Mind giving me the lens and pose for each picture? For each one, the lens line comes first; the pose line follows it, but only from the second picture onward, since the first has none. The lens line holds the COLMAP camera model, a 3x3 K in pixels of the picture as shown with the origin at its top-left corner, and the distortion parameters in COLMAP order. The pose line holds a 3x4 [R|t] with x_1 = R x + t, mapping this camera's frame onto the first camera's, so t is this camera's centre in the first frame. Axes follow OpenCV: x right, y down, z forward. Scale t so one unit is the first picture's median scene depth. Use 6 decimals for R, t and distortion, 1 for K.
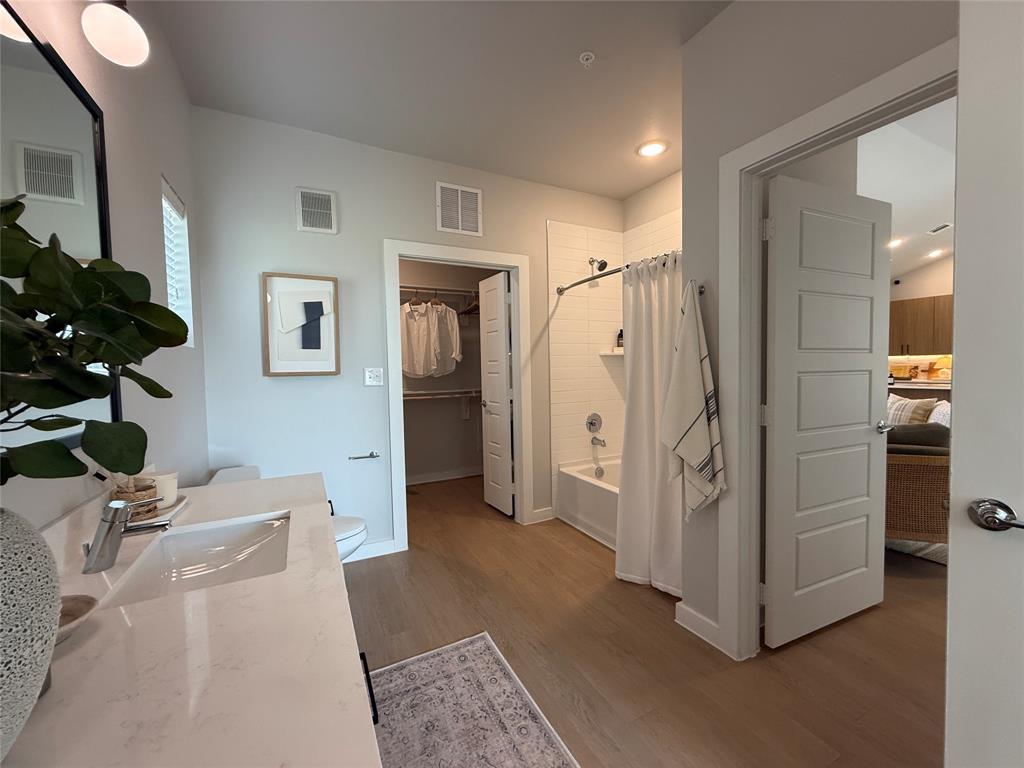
lens RADIAL K [[409.1, 0, 512.0], [0, 409.1, 384.0], [0, 0, 1]] dist [0.000370, -0.000226]
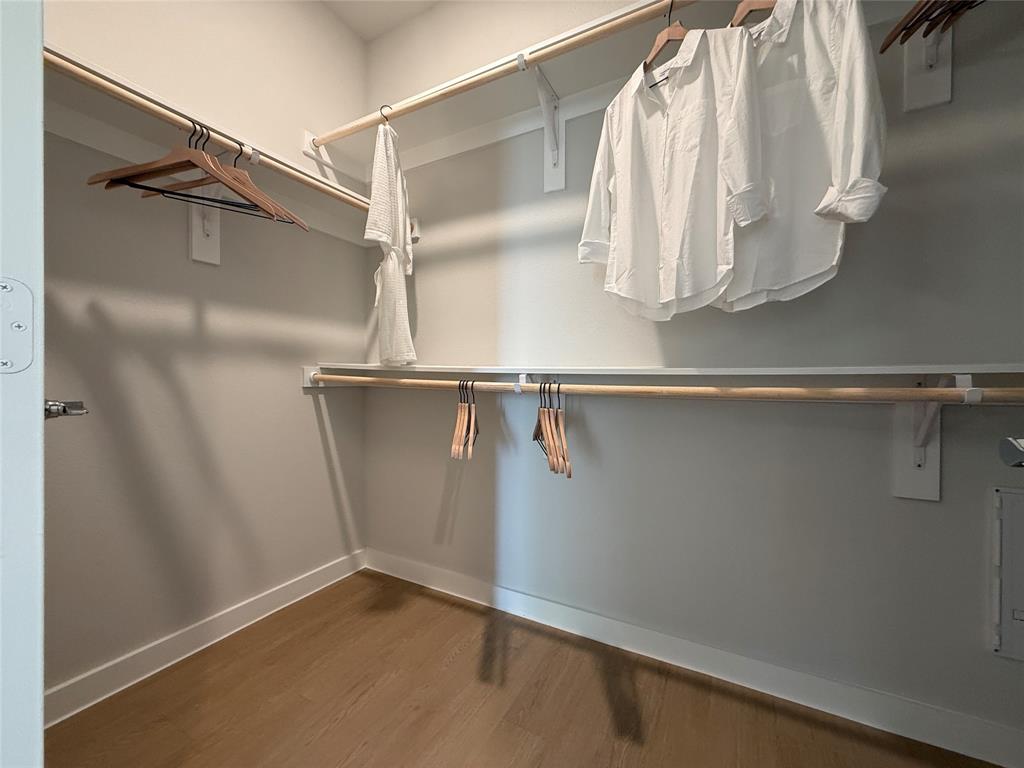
lens RADIAL K [[409.1, 0, 512.0], [0, 409.1, 384.0], [0, 0, 1]] dist [0.000370, -0.000226]
pose [[0.572999, 0.027330, -0.819100, -0.096272], [-0.050333, 0.998731, -0.001888, 0.056357], [0.818009, 0.042310, 0.573648, 1.192846]]
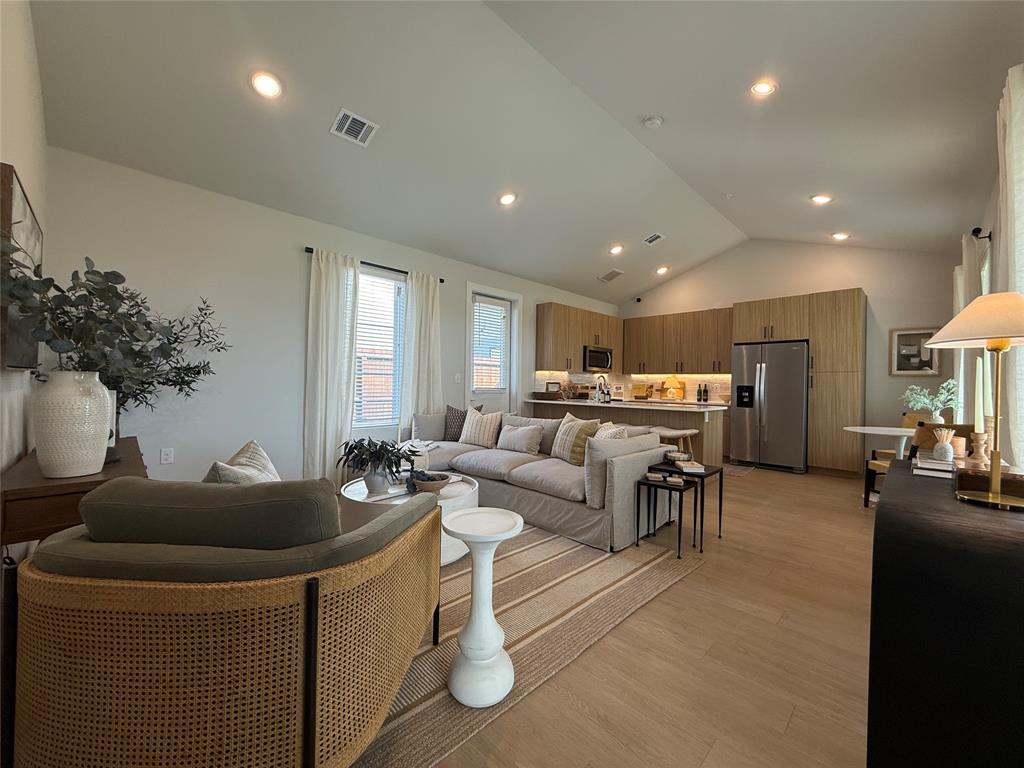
lens RADIAL K [[406.9, 0, 512.0], [0, 406.9, 384.0], [0, 0, 1]] dist [-0.000227, -0.000066]
pose [[0.950849, 0.035271, 0.307639, 0.989025], [-0.022180, 0.998698, -0.045949, 0.015800], [-0.308859, 0.036867, 0.950393, 0.469185]]
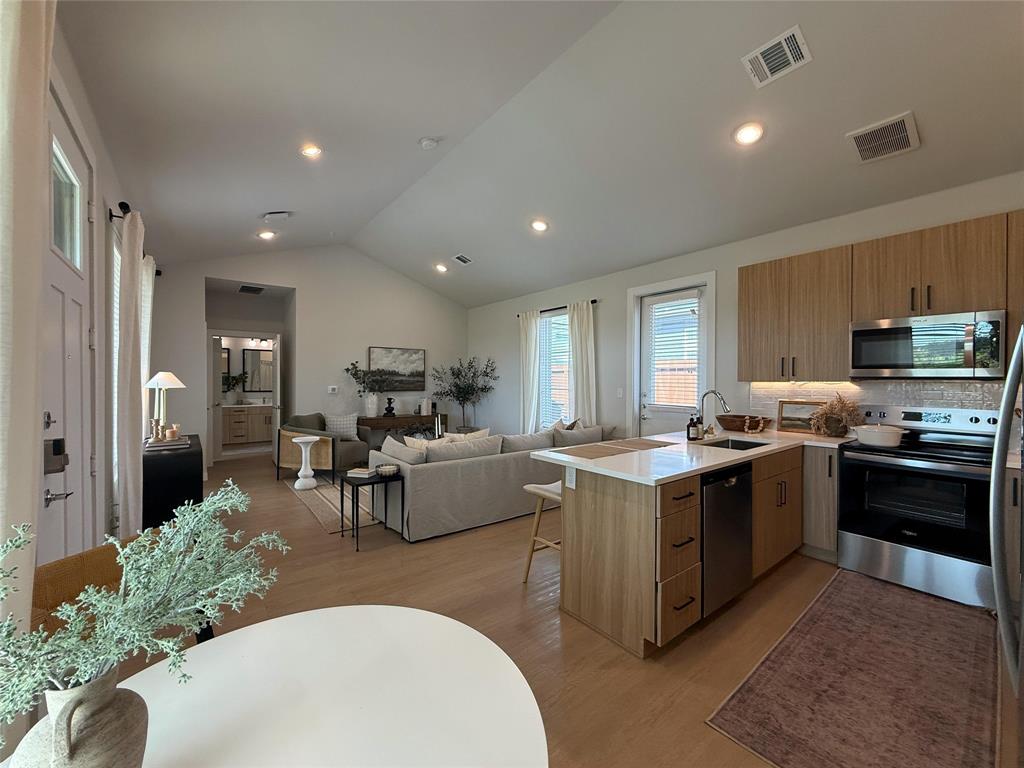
lens RADIAL K [[409.1, 0, 512.0], [0, 409.1, 384.0], [0, 0, 1]] dist [0.000370, -0.000226]
pose [[0.203646, 0.026179, -0.978695, 3.007447], [-0.048555, 0.998682, 0.016610, -0.139553], [0.977840, 0.044138, 0.204649, 1.492854]]
